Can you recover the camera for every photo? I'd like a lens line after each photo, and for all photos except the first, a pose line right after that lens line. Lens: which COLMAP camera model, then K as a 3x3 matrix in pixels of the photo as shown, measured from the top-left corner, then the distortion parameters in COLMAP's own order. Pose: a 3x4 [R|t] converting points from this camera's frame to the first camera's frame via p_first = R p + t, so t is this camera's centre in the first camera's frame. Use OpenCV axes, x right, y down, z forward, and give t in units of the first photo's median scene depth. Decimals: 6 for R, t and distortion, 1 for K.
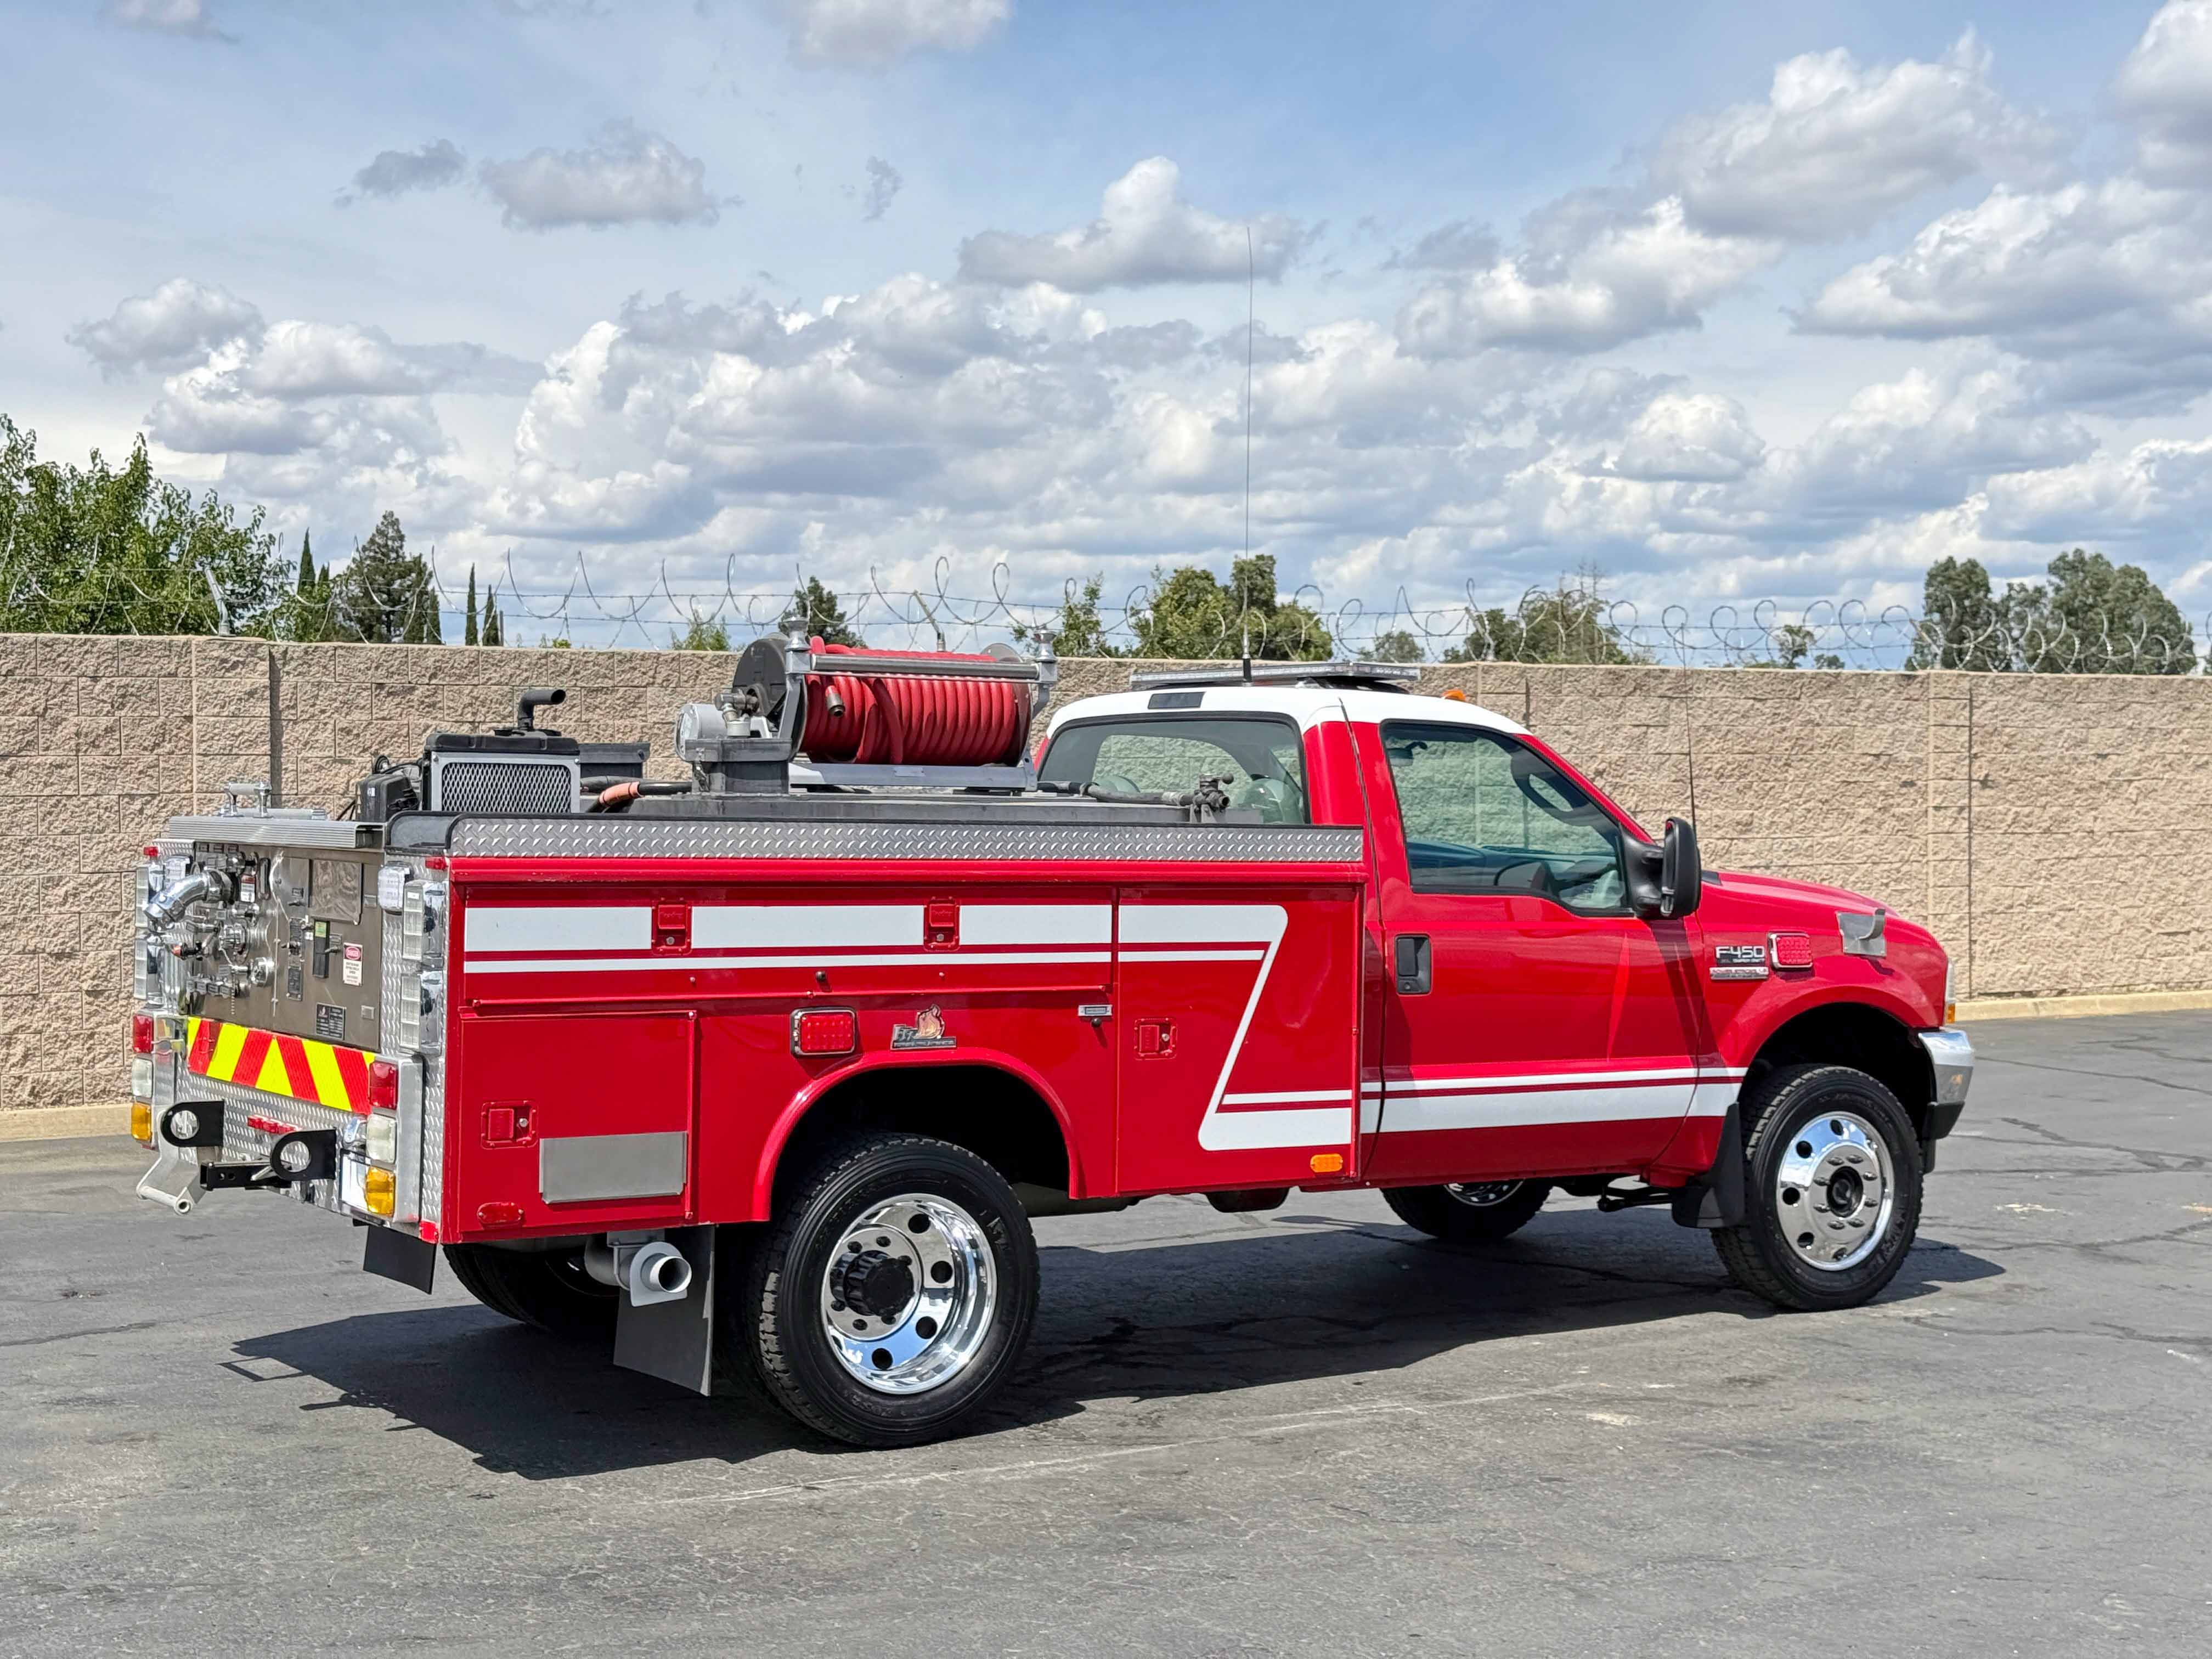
lens RADIAL K [[3092.5, 0, 1100.5], [0, 3092.5, 842.8], [0, 0, 1]] dist [0.125172, 0.000000]
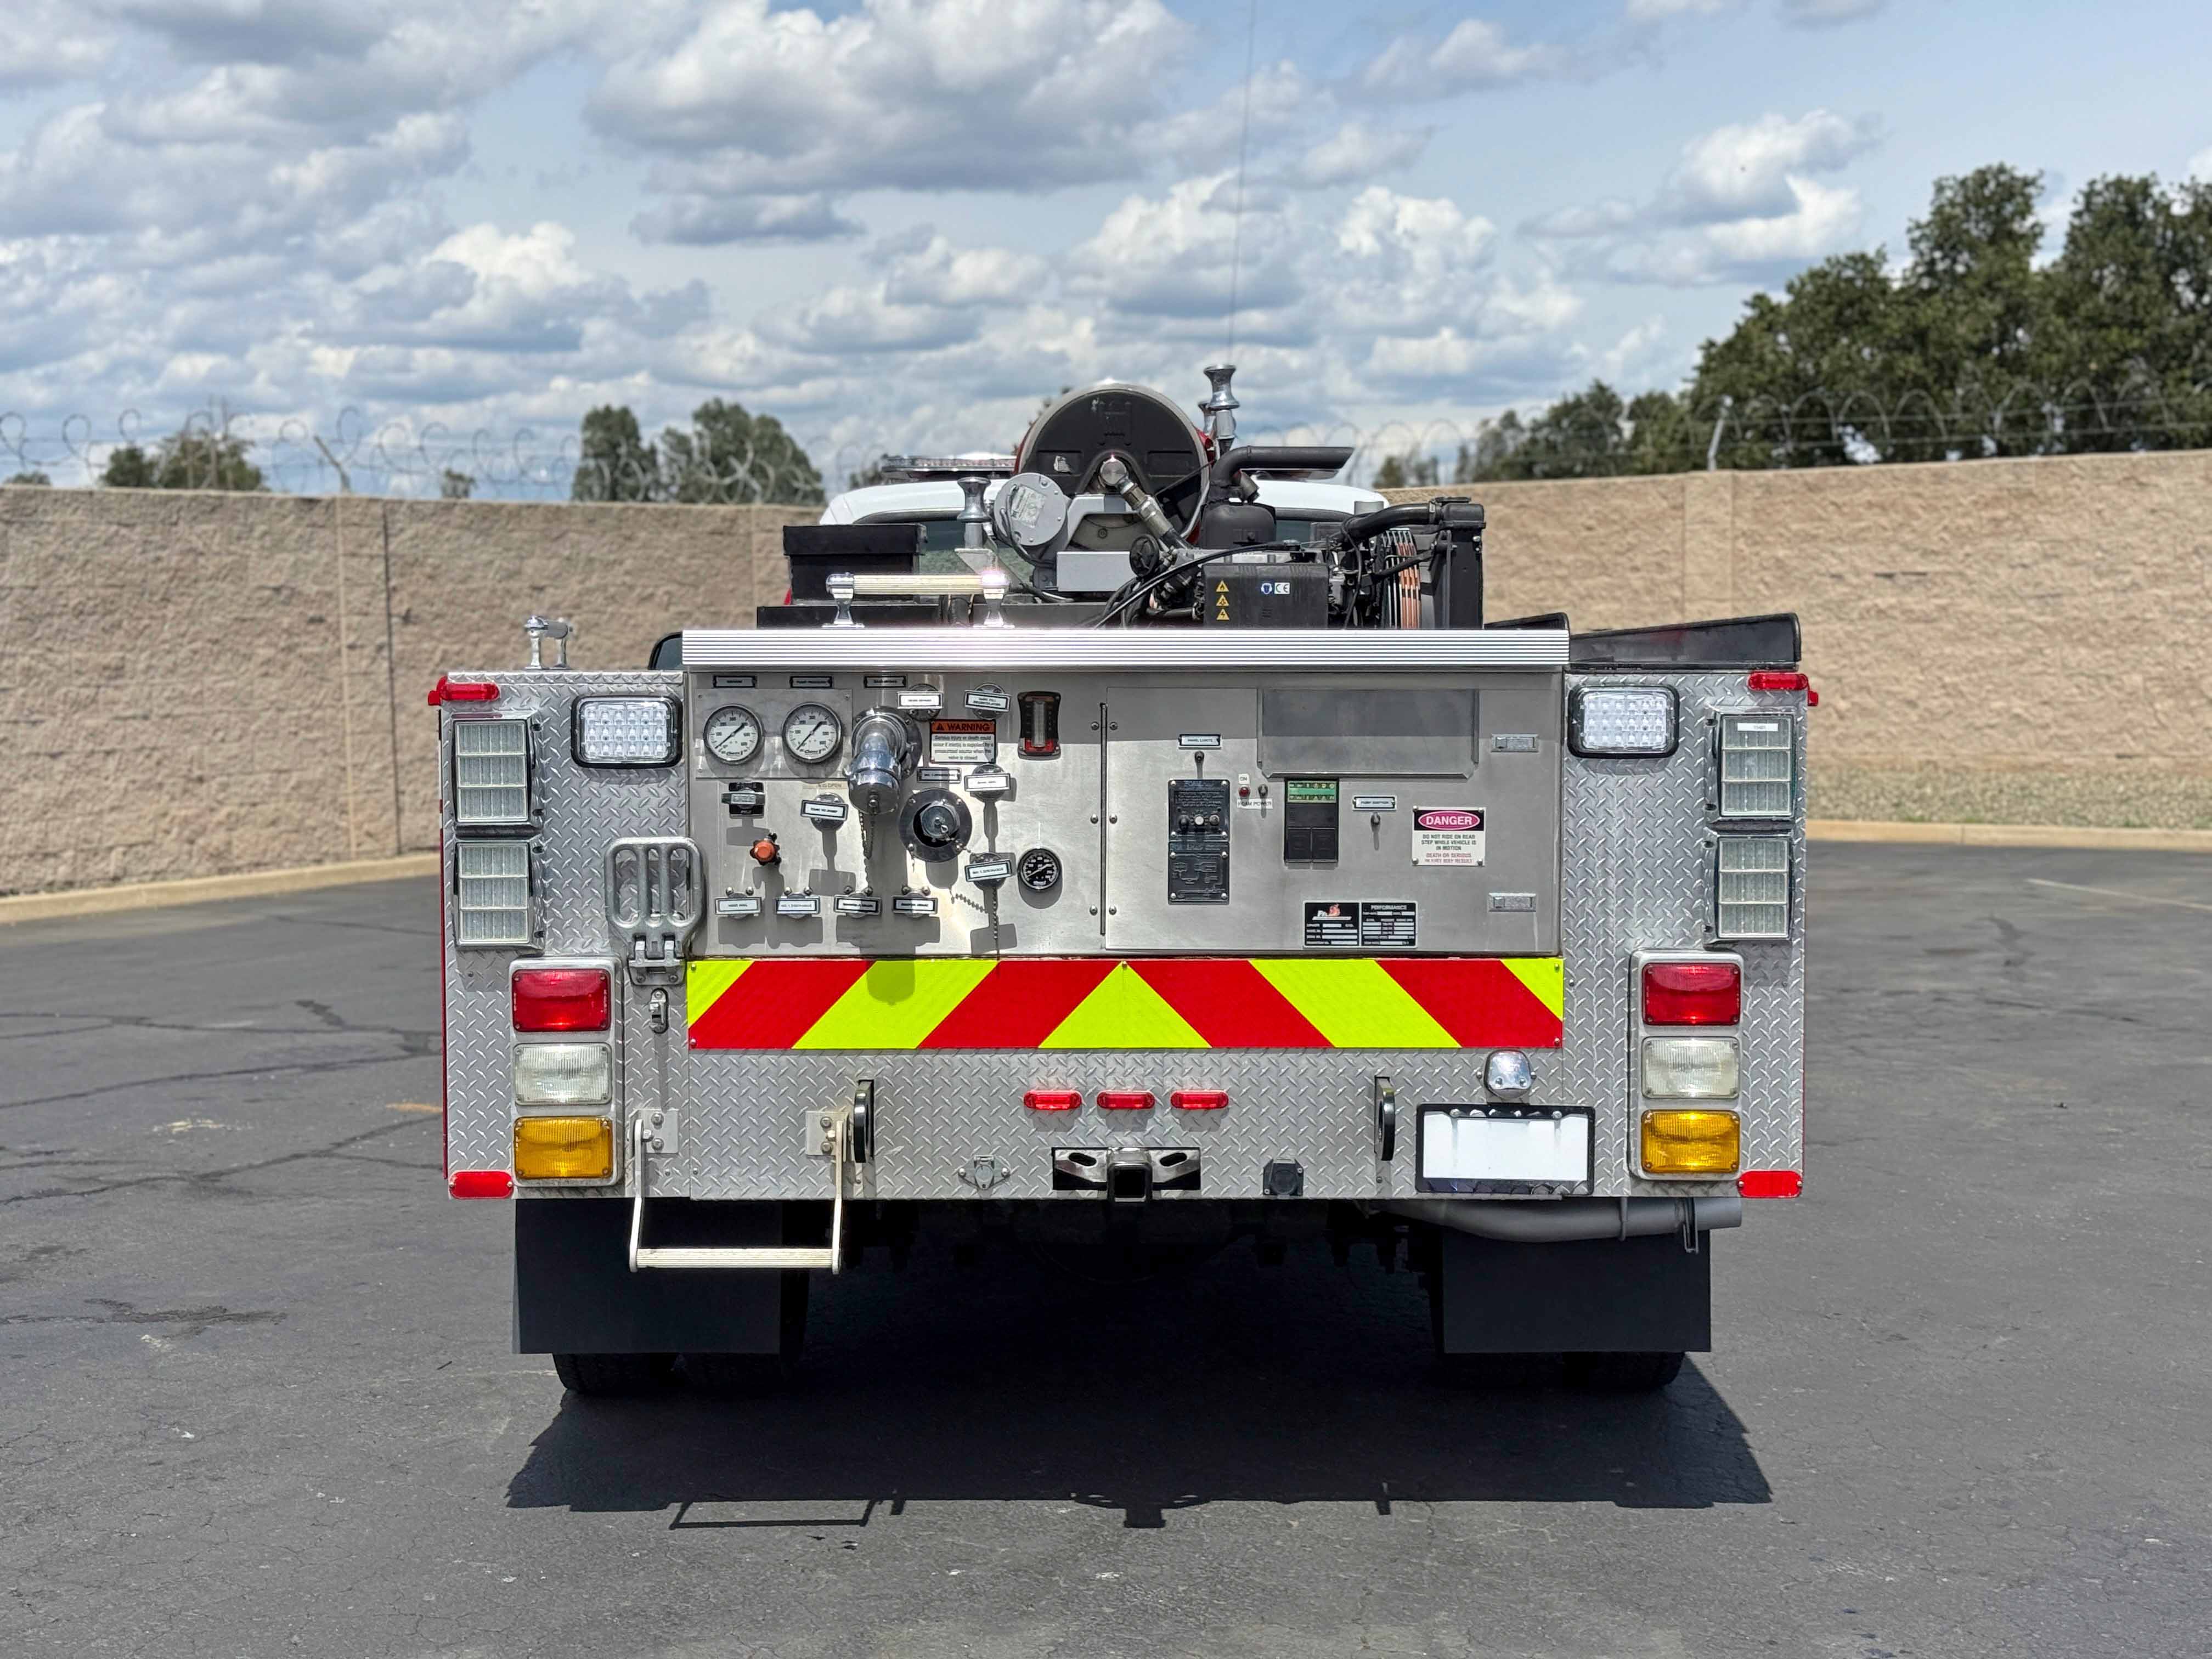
lens RADIAL K [[3092.5, 0, 1103.4], [0, 3092.5, 821.6], [0, 0, 1]] dist [0.125172, 0.000000]
pose [[0.914286, -0.043879, 0.402686, 0.098395], [0.026869, 0.998496, 0.047797, 0.002090], [-0.404178, -0.032880, 0.914089, 0.080994]]
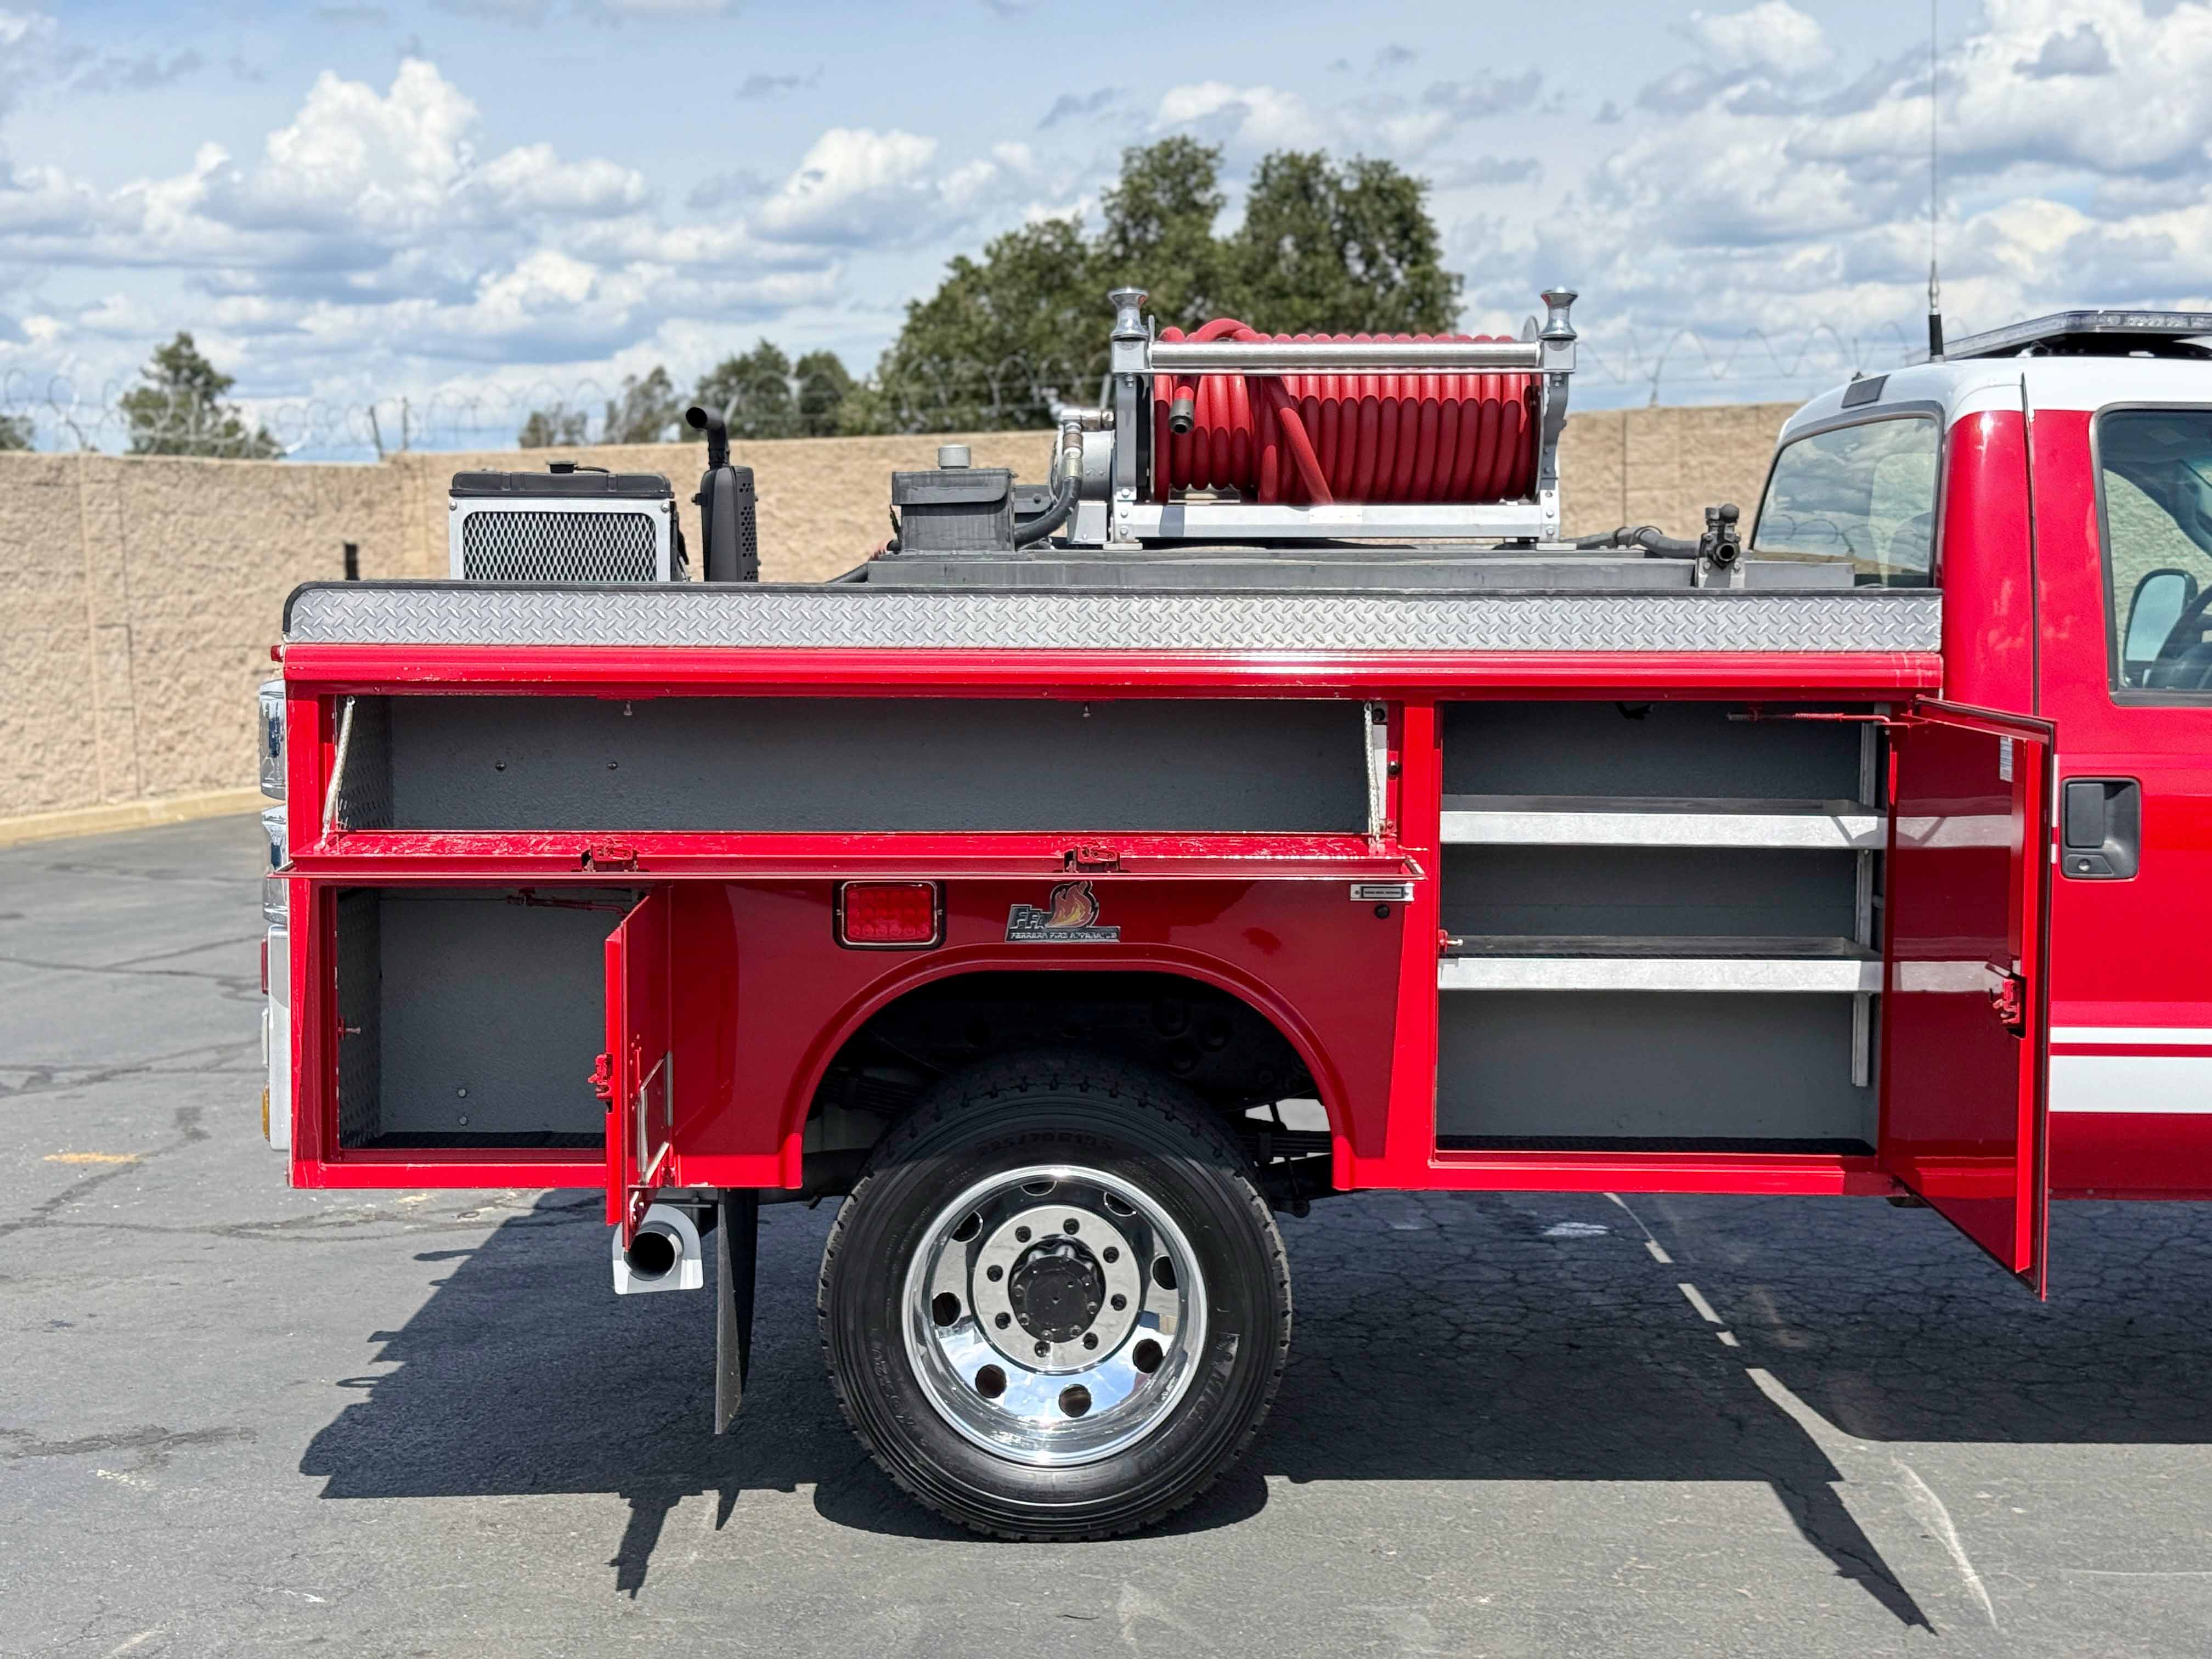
lens RADIAL K [[3092.5, 0, 1104.5], [0, 3092.5, 838.2], [0, 0, 1]] dist [0.125172, 0.000000]
pose [[0.767082, -0.077823, 0.636812, 0.041547], [0.038617, 0.996416, 0.075252, -0.000978], [-0.640386, -0.033133, 0.767338, 0.156941]]
